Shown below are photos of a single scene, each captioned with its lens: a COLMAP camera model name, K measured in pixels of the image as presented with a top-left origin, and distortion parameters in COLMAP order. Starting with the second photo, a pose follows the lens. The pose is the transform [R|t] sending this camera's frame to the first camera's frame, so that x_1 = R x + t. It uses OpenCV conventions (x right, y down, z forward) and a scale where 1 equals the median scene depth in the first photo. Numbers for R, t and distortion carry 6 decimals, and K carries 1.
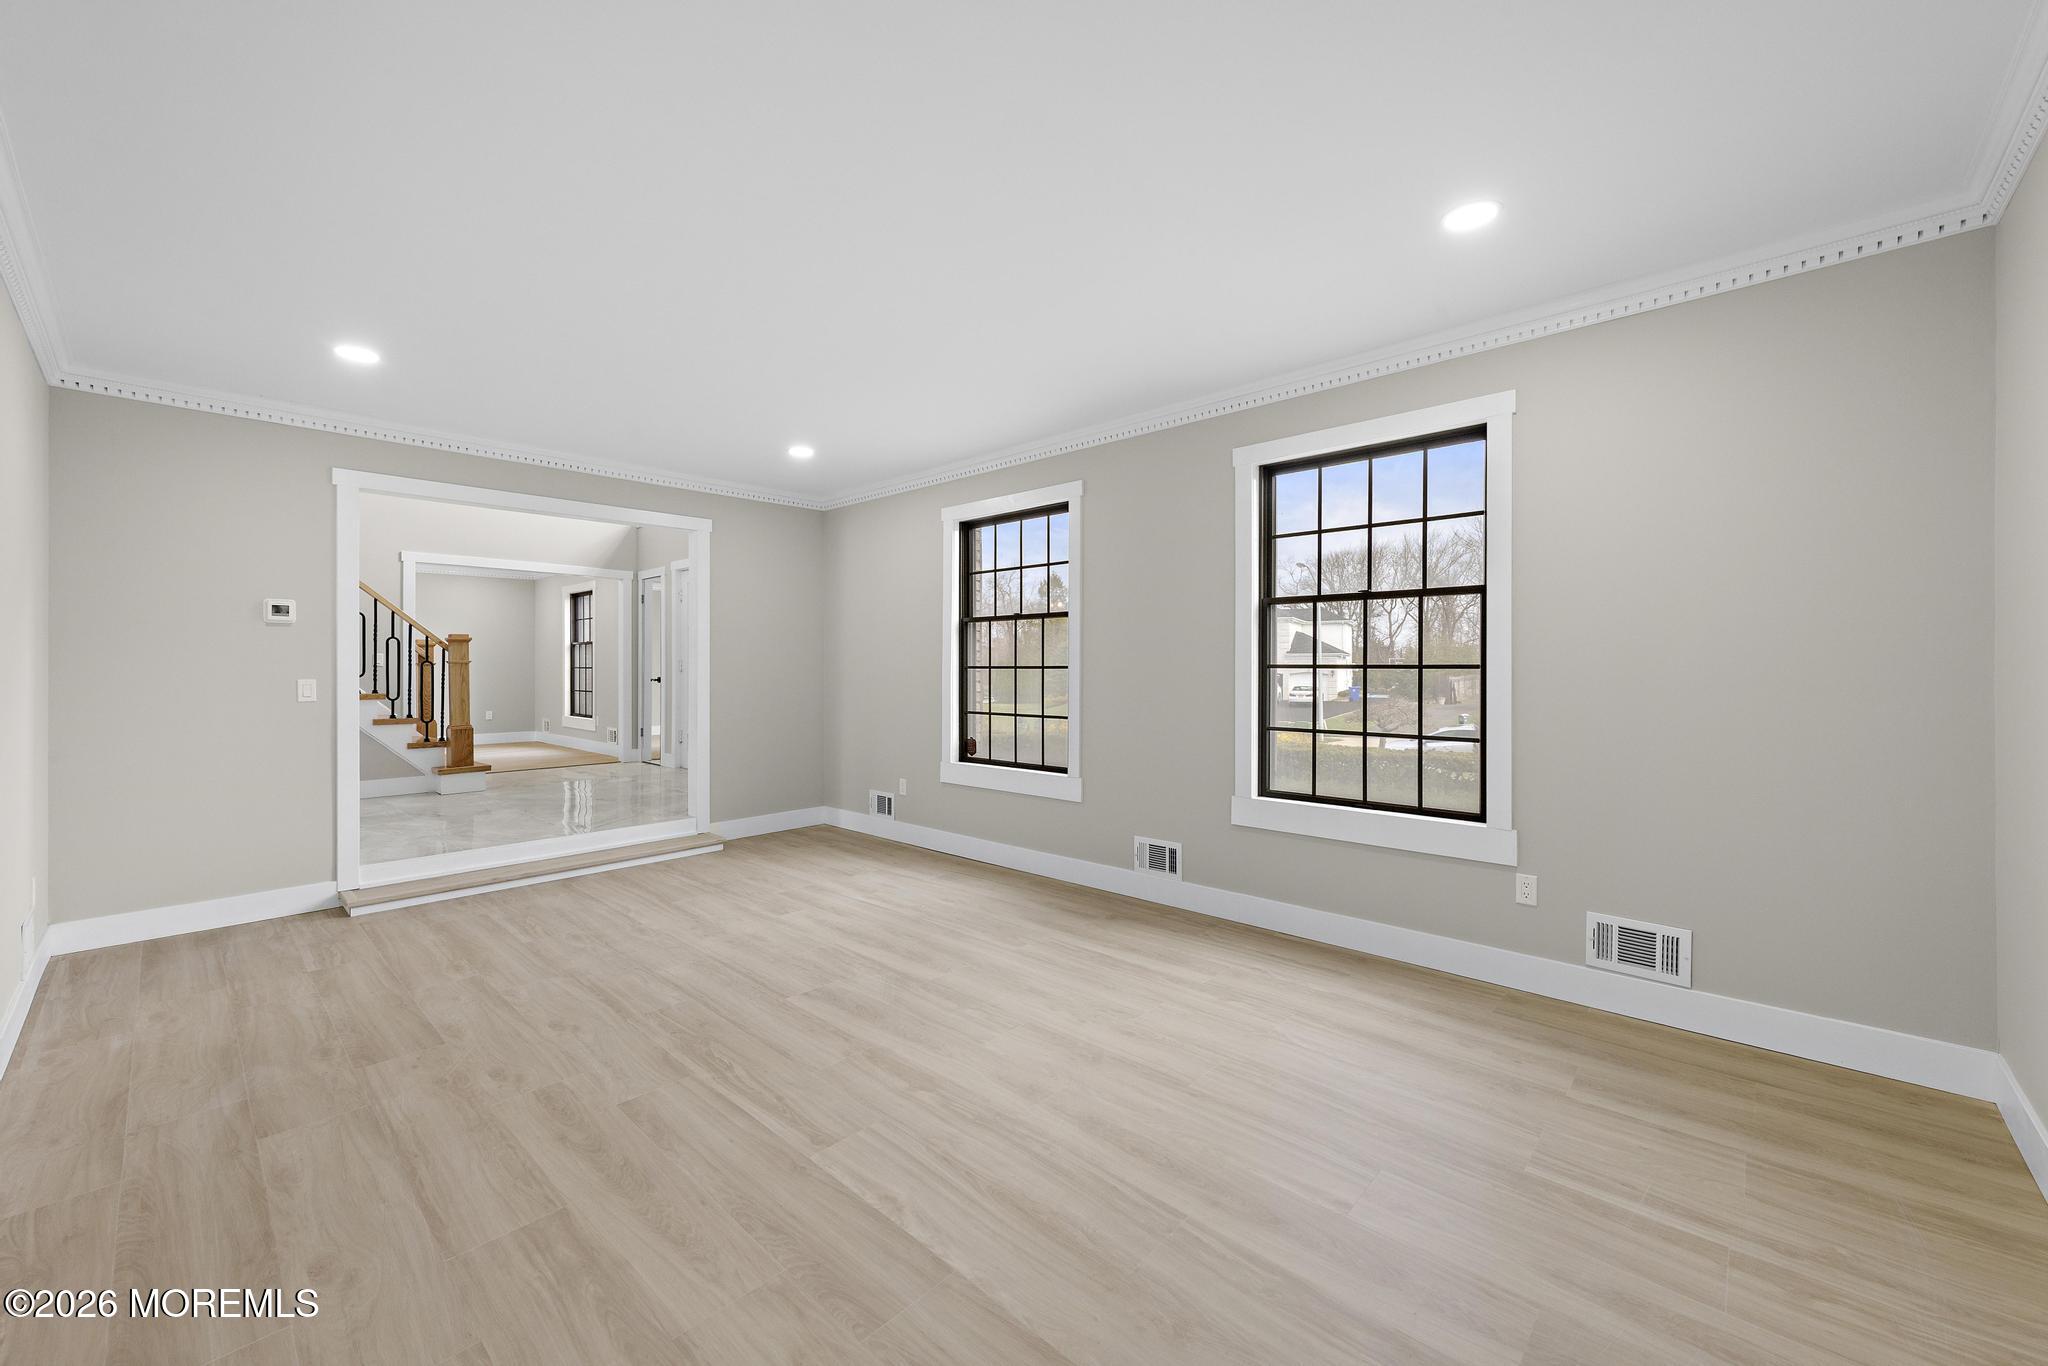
lens RADIAL K [[796.2, 0, 1014.0], [0, 796.2, 672.9], [0, 0, 1]] dist [0.000797, 0.000730]
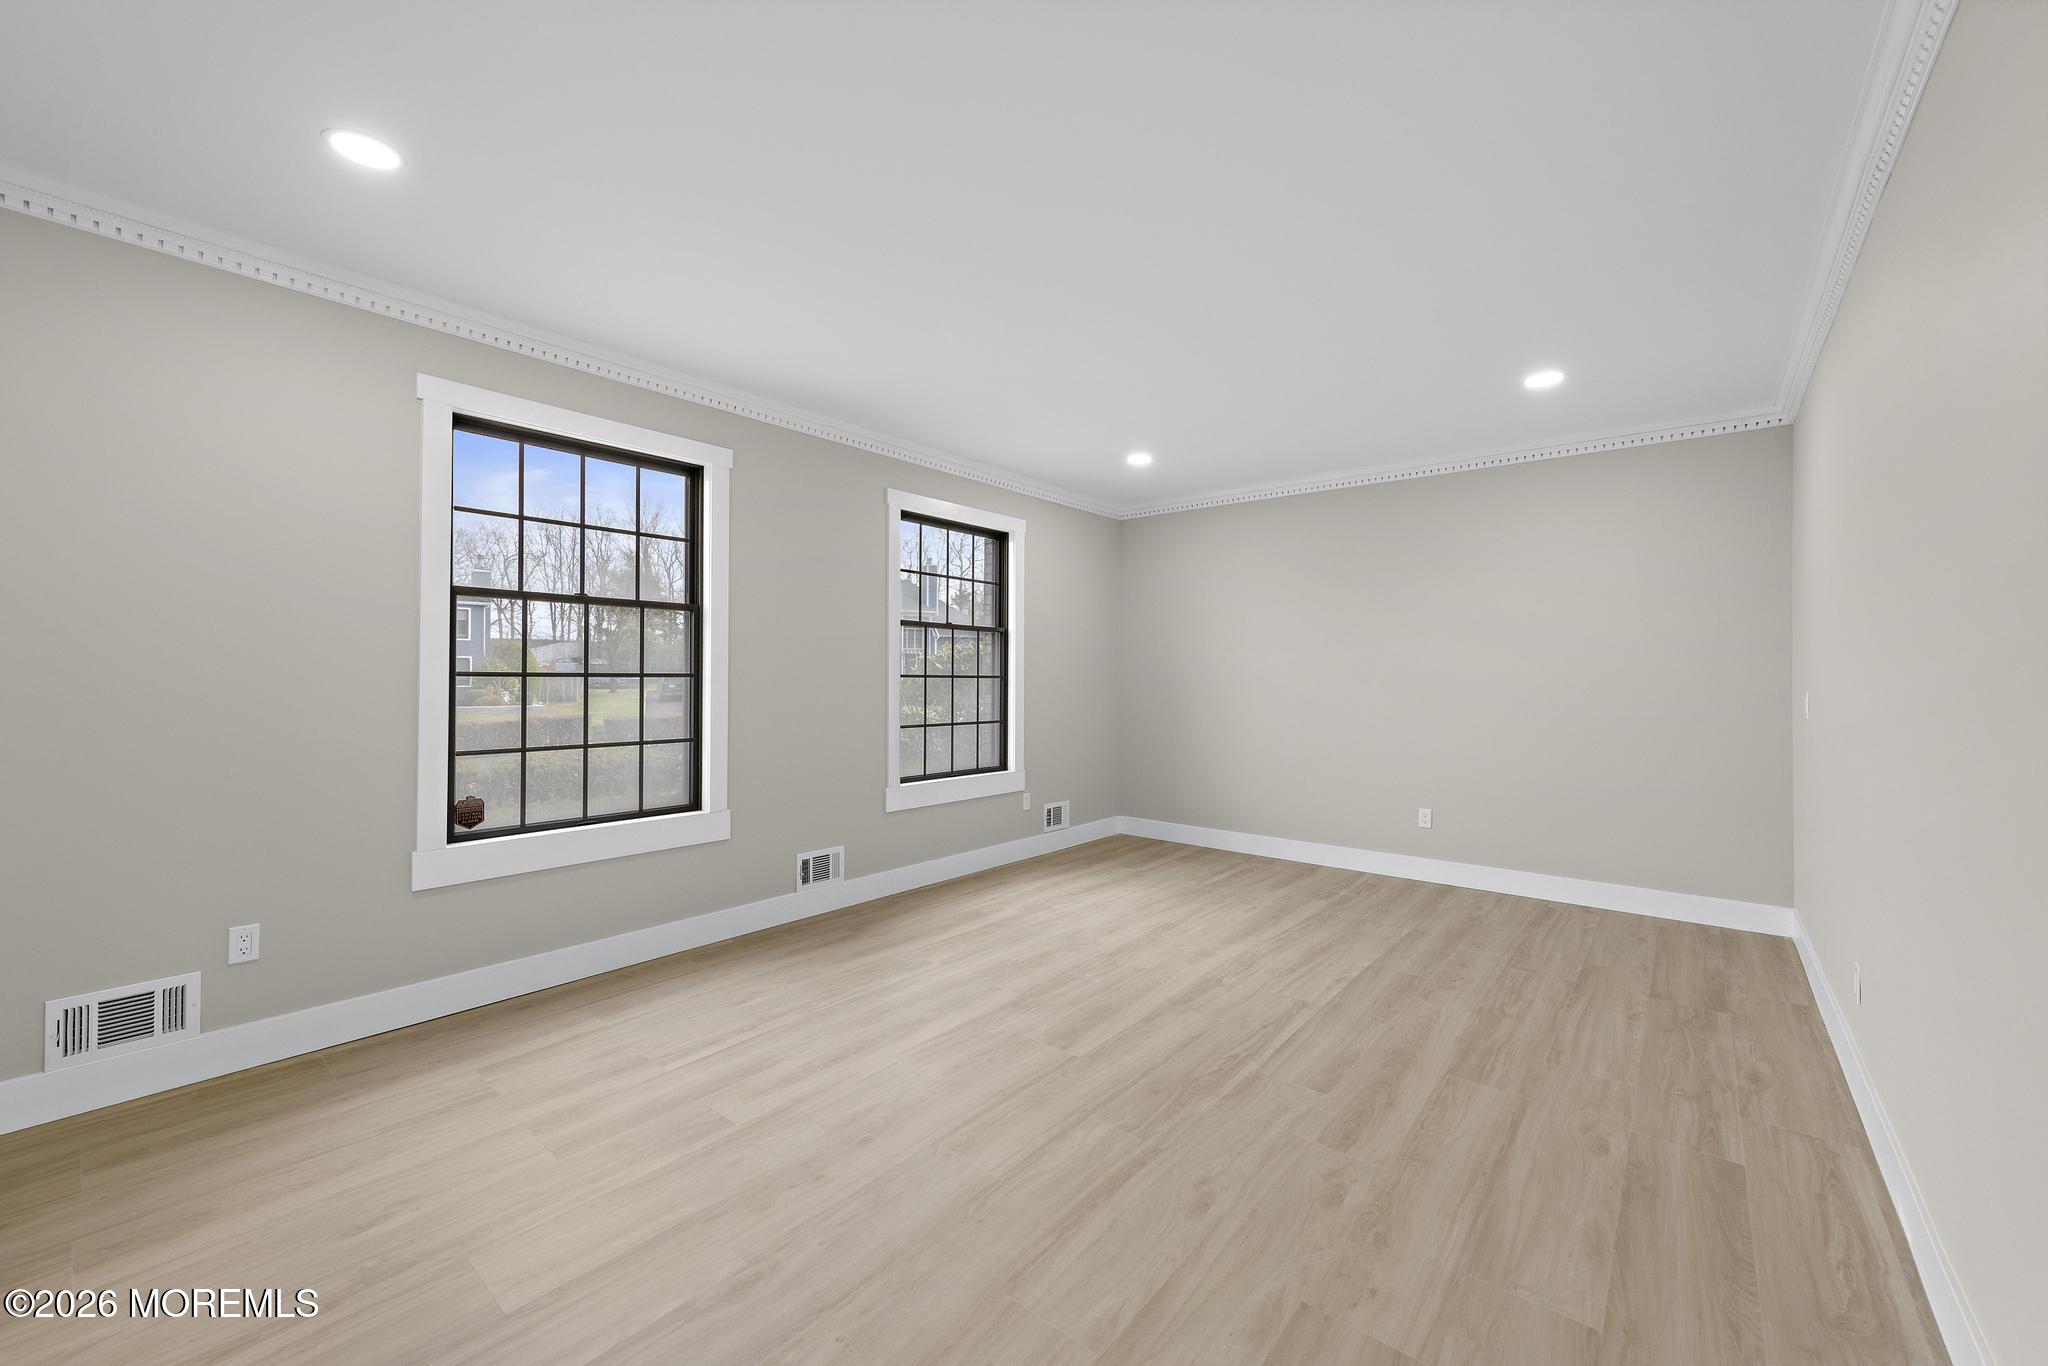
lens RADIAL K [[831.3, 0, 1029.7], [0, 831.3, 672.8], [0, 0, 1]] dist [0.009284, -0.000642]
pose [[-0.084639, 0.007330, 0.996385, -1.144664], [0.003188, 0.999970, -0.007086, -0.003336], [-0.996407, 0.002577, -0.084660, 1.085243]]
